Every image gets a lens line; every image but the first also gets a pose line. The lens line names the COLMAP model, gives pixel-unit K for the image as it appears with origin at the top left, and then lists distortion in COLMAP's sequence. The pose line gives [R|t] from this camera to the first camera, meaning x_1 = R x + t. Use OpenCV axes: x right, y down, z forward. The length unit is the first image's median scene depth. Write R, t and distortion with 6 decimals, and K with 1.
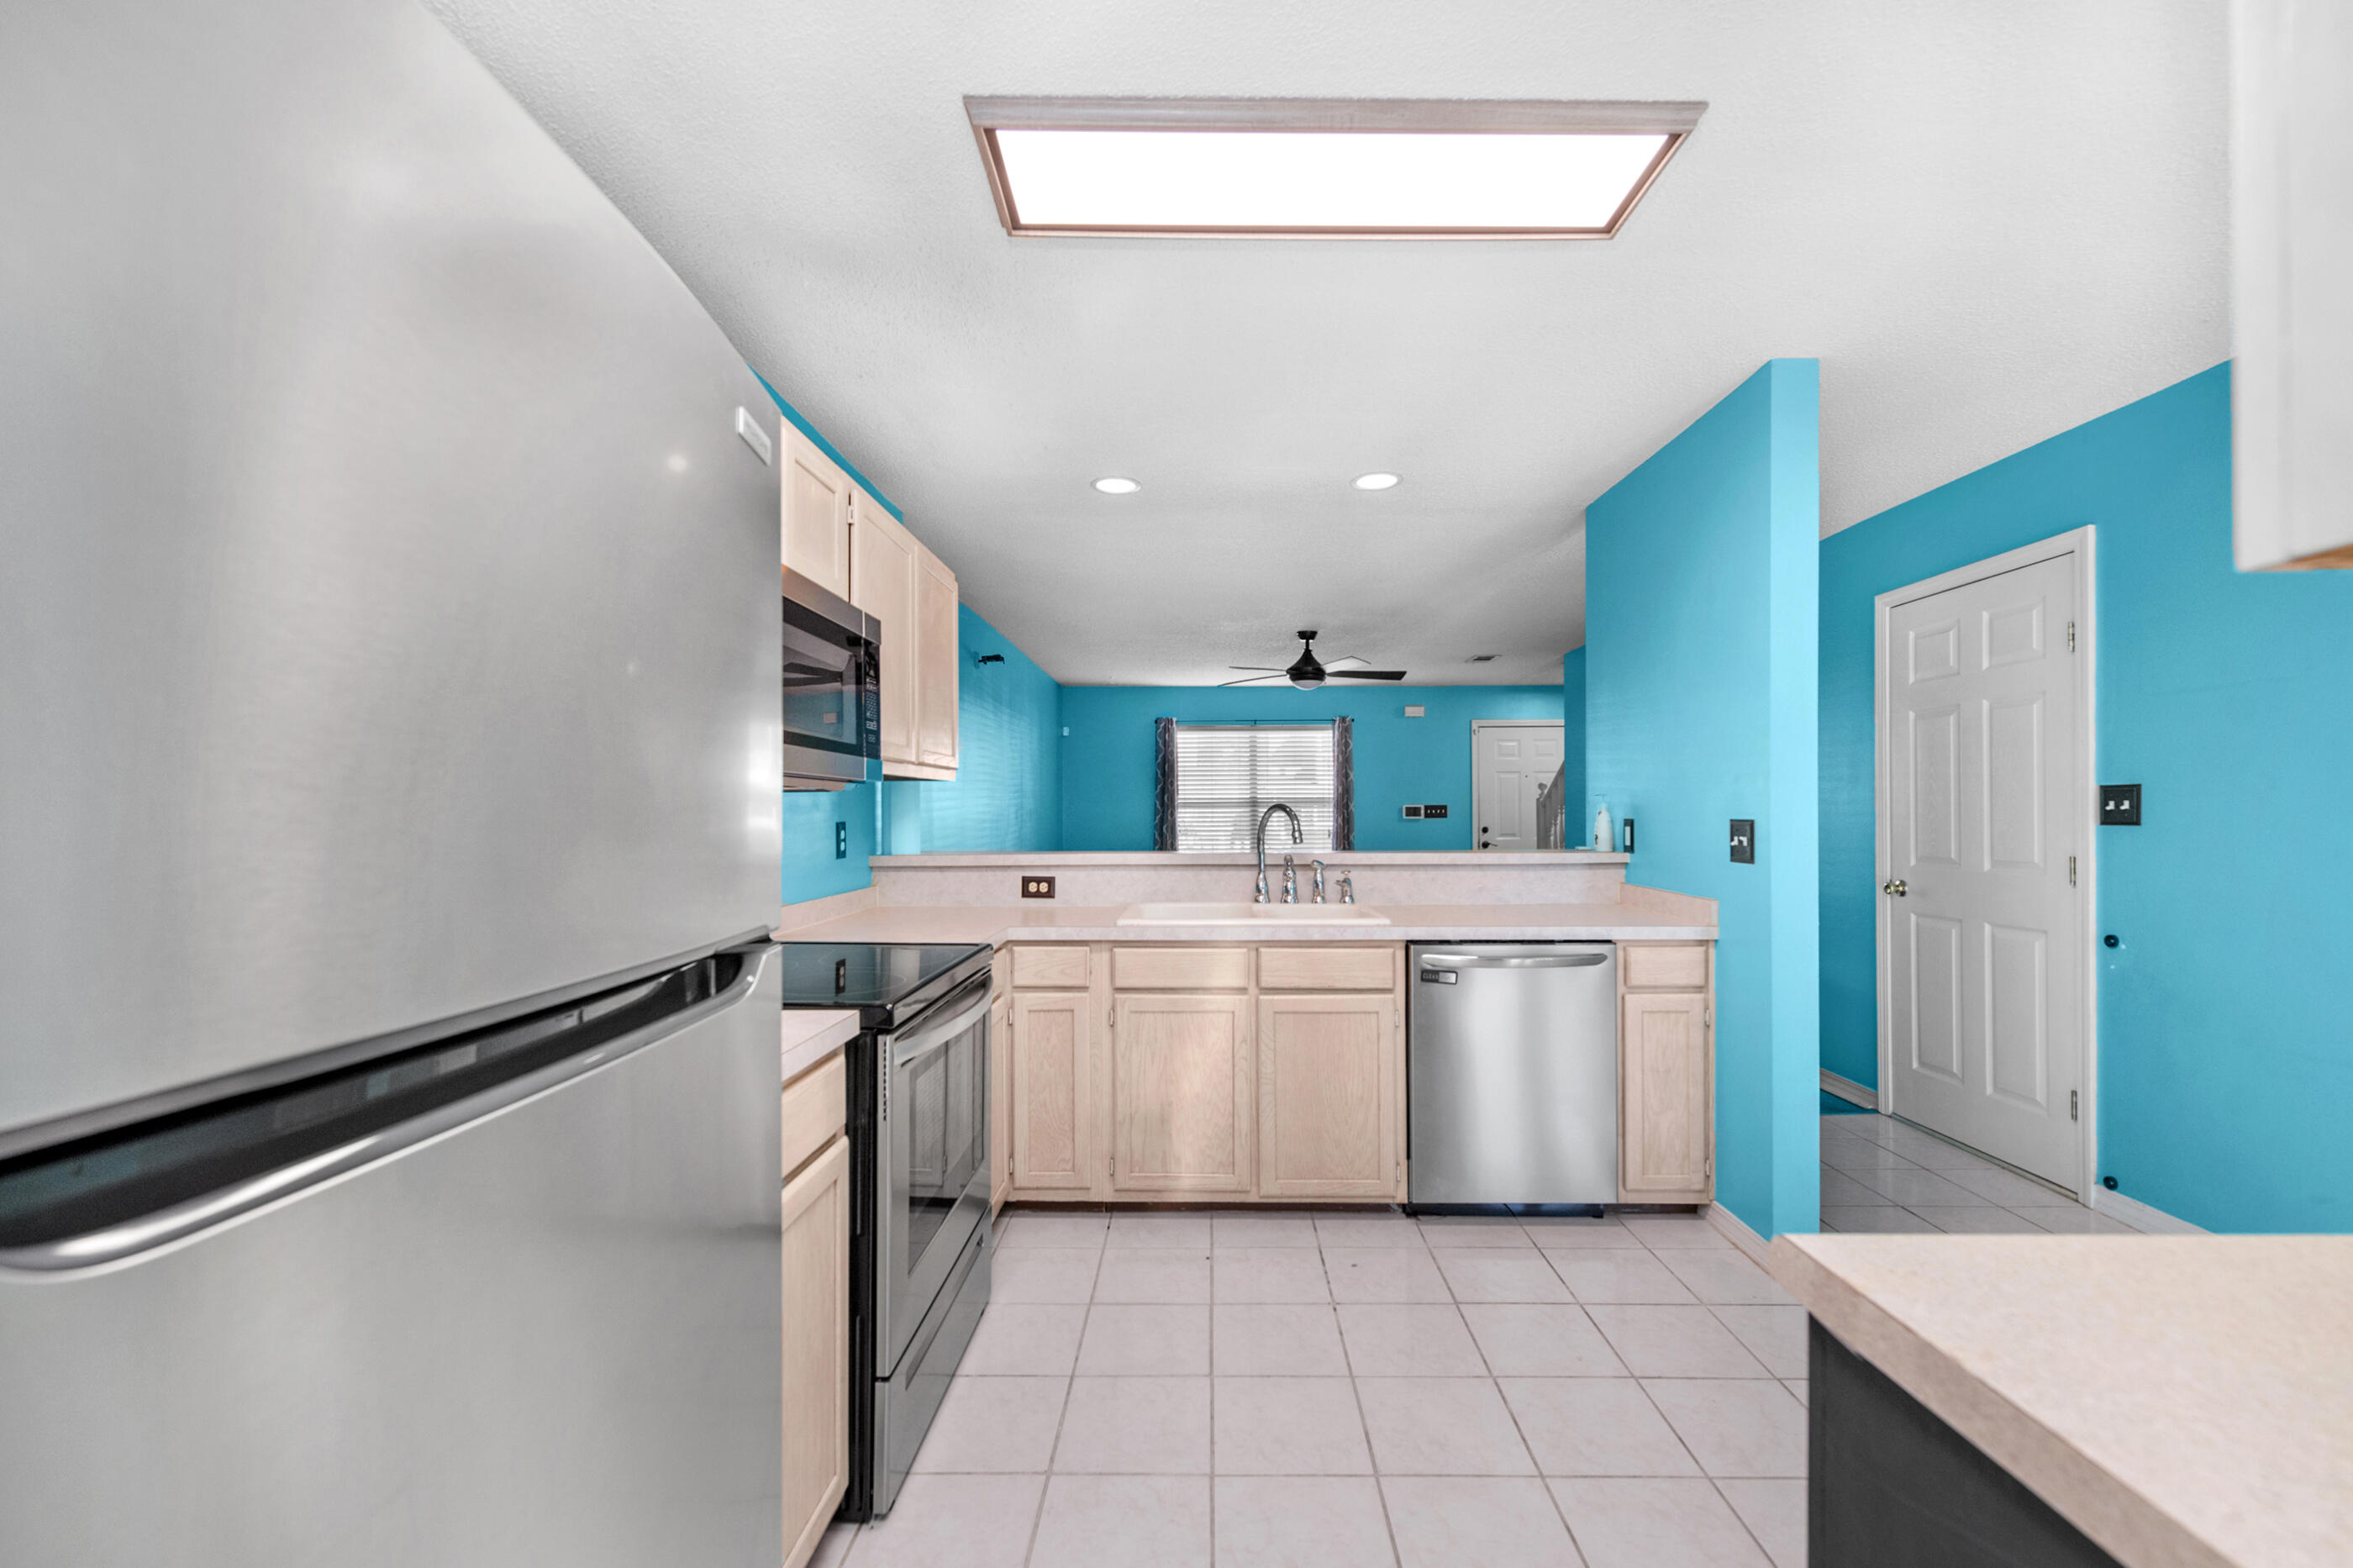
lens RADIAL K [[943.5, 0, 1193.1], [0, 943.5, 802.0], [0, 0, 1]] dist [0.002328, -0.000797]
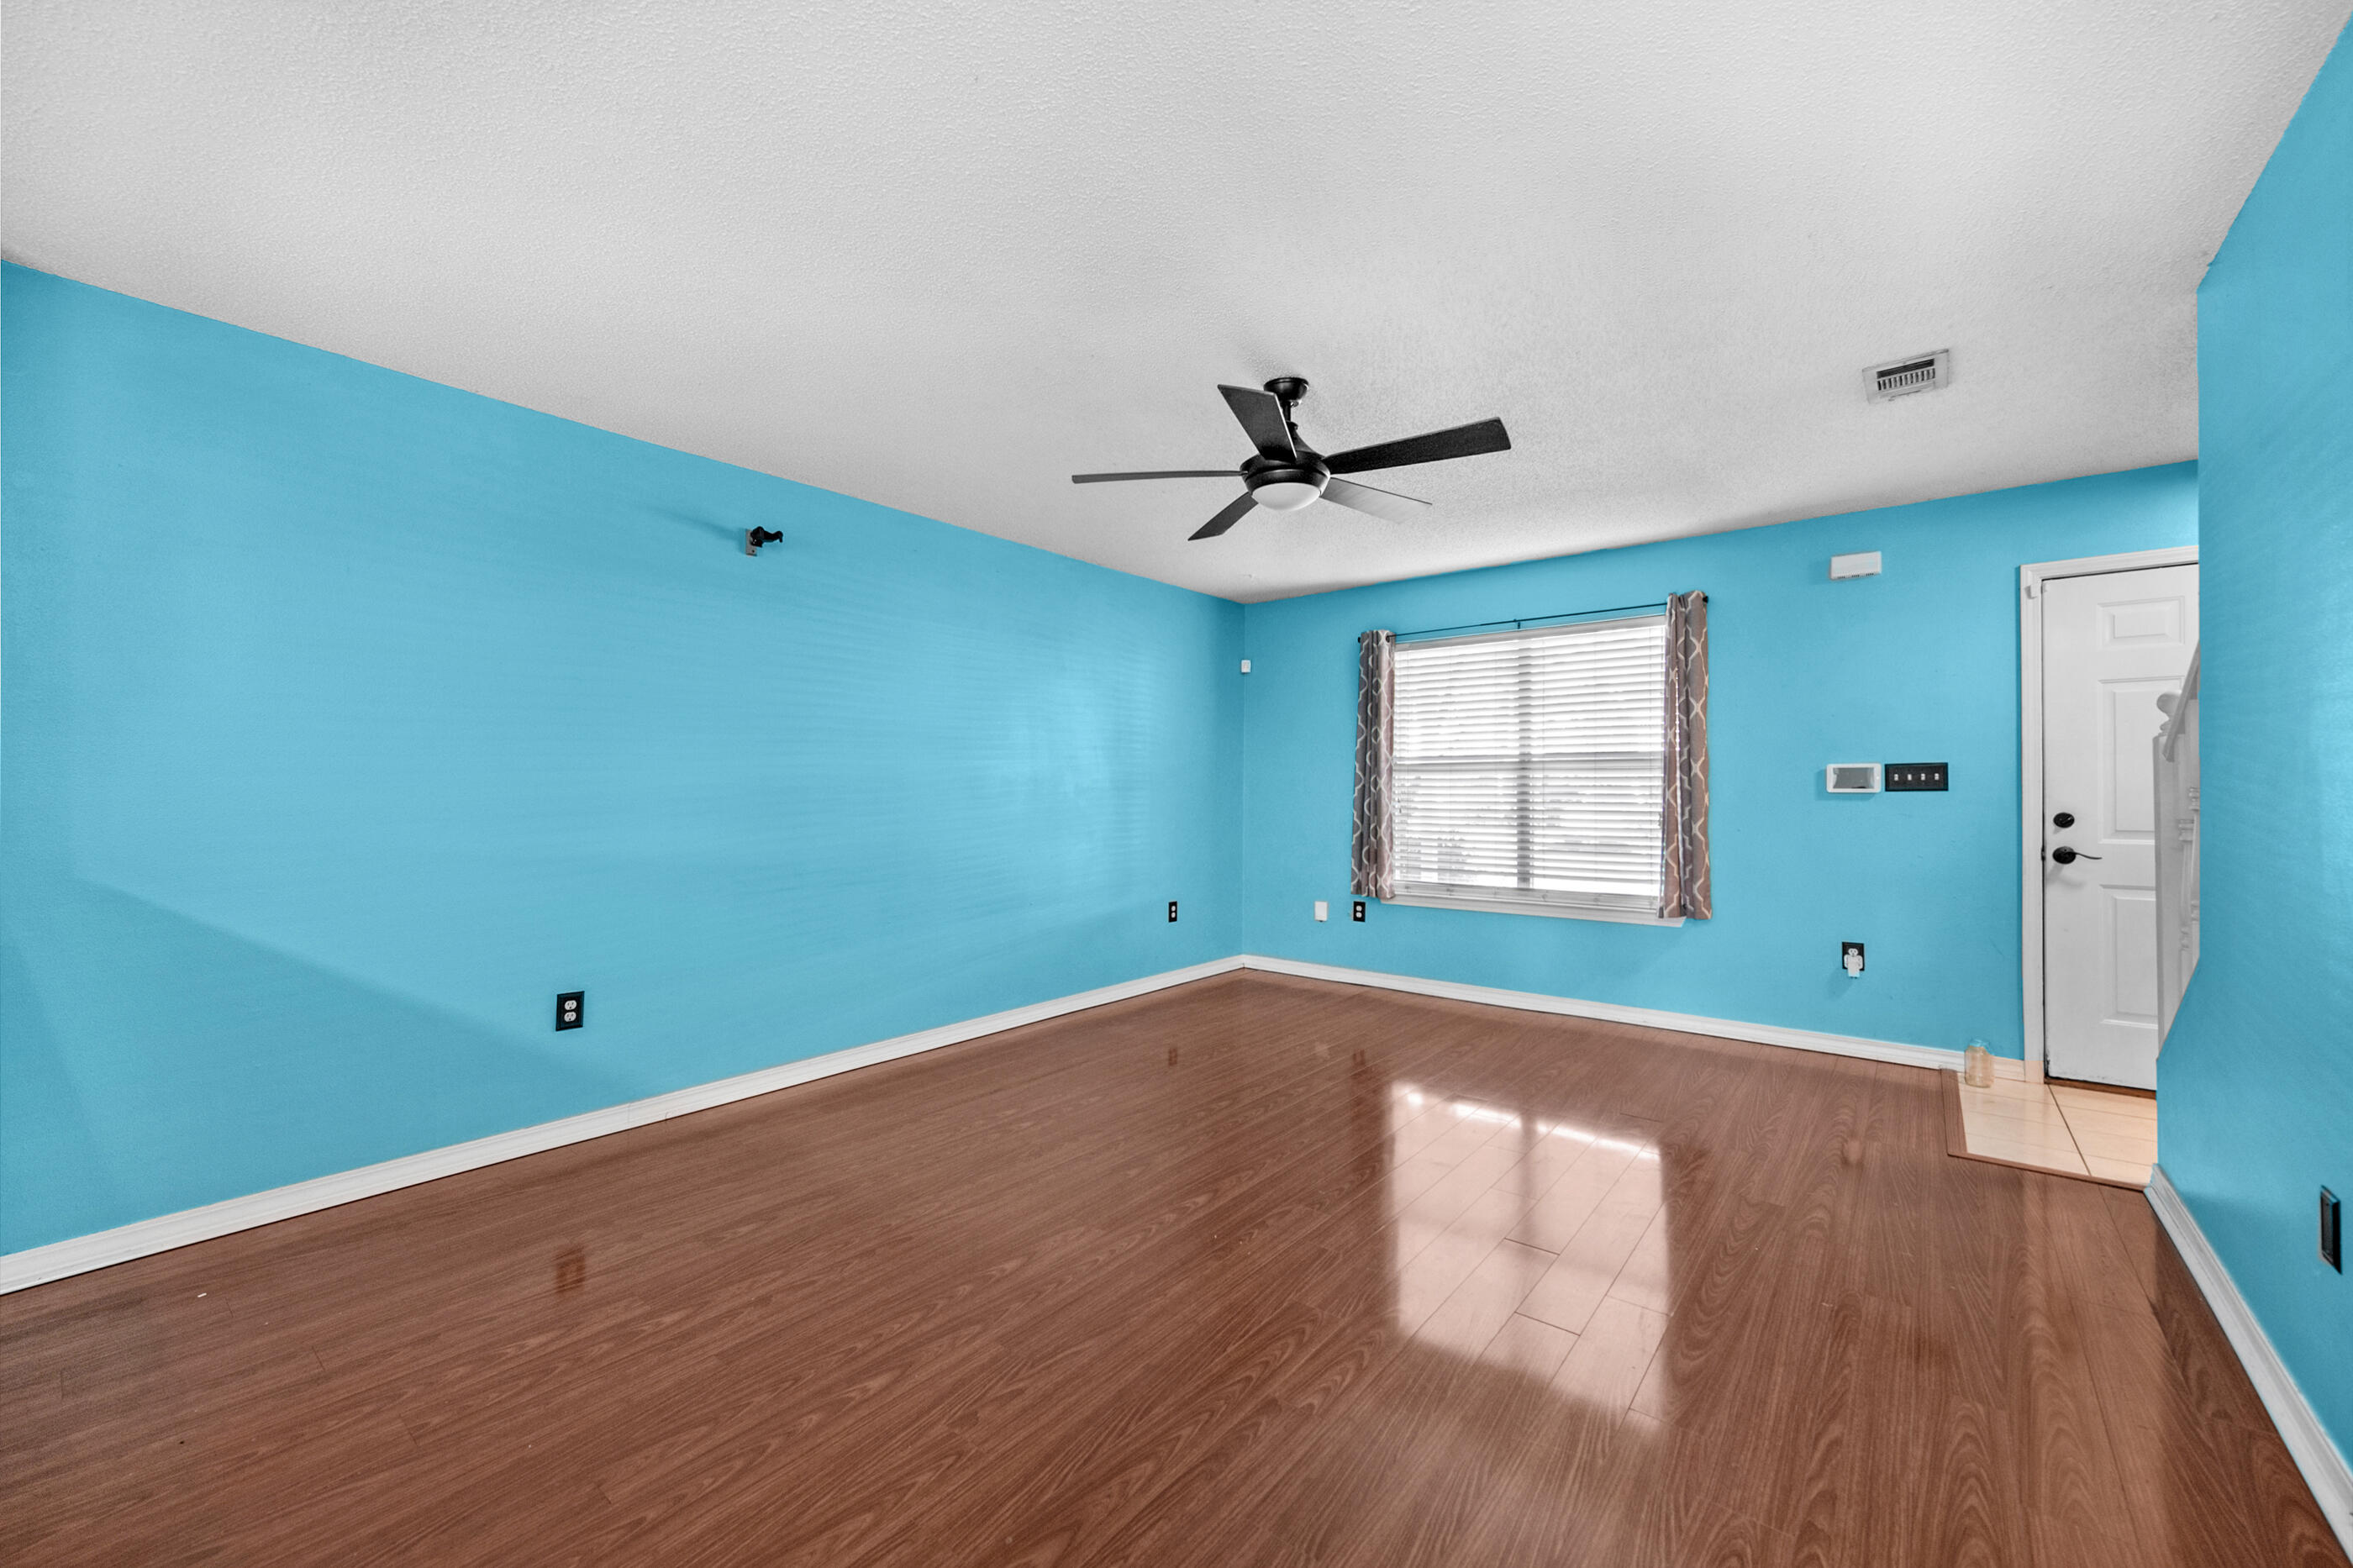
lens RADIAL K [[943.5, 0, 1195.2], [0, 943.5, 776.0], [0, 0, 1]] dist [0.002328, -0.000797]
pose [[0.800039, -0.005331, -0.599924, 0.680230], [0.008869, 0.999956, 0.002942, 0.012709], [0.599882, -0.007675, 0.800051, 1.149273]]
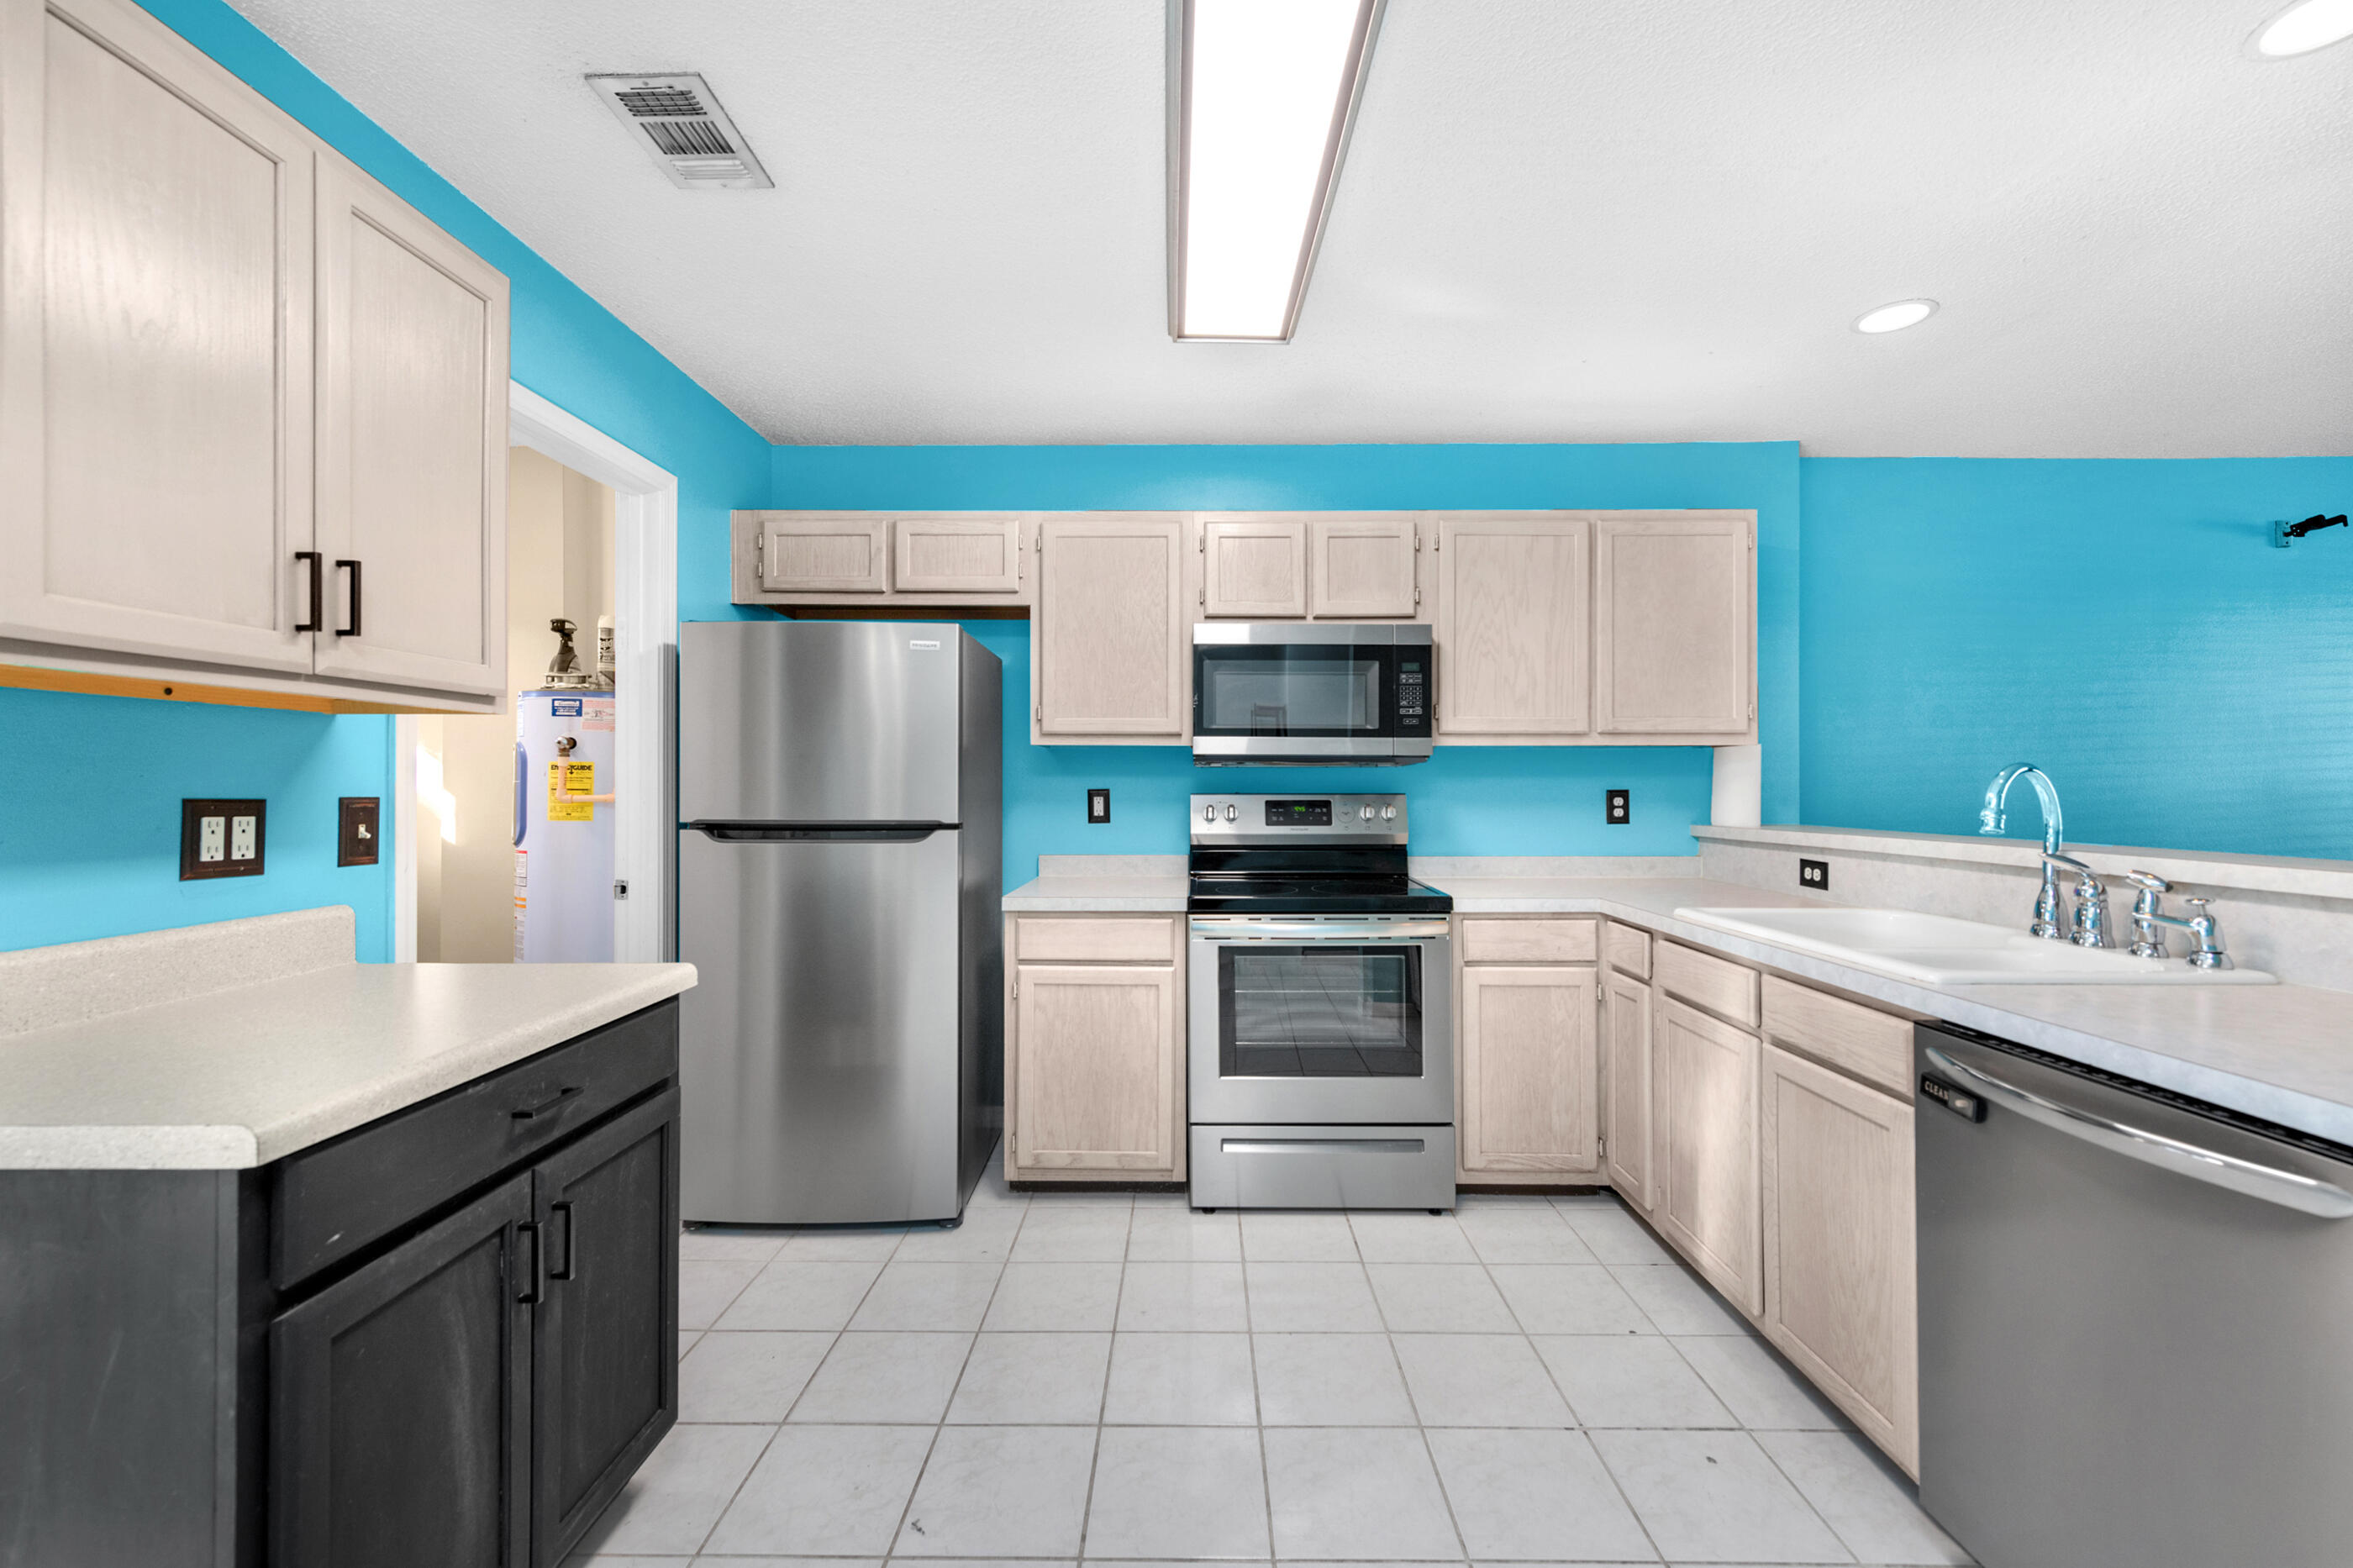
lens RADIAL K [[943.5, 0, 1191.3], [0, 943.5, 780.6], [0, 0, 1]] dist [0.002328, -0.000797]
pose [[0.016081, -0.001802, -0.999869, 0.617852], [0.010741, 0.999941, -0.001629, 0.007803], [0.999813, -0.010714, 0.016099, 0.467950]]
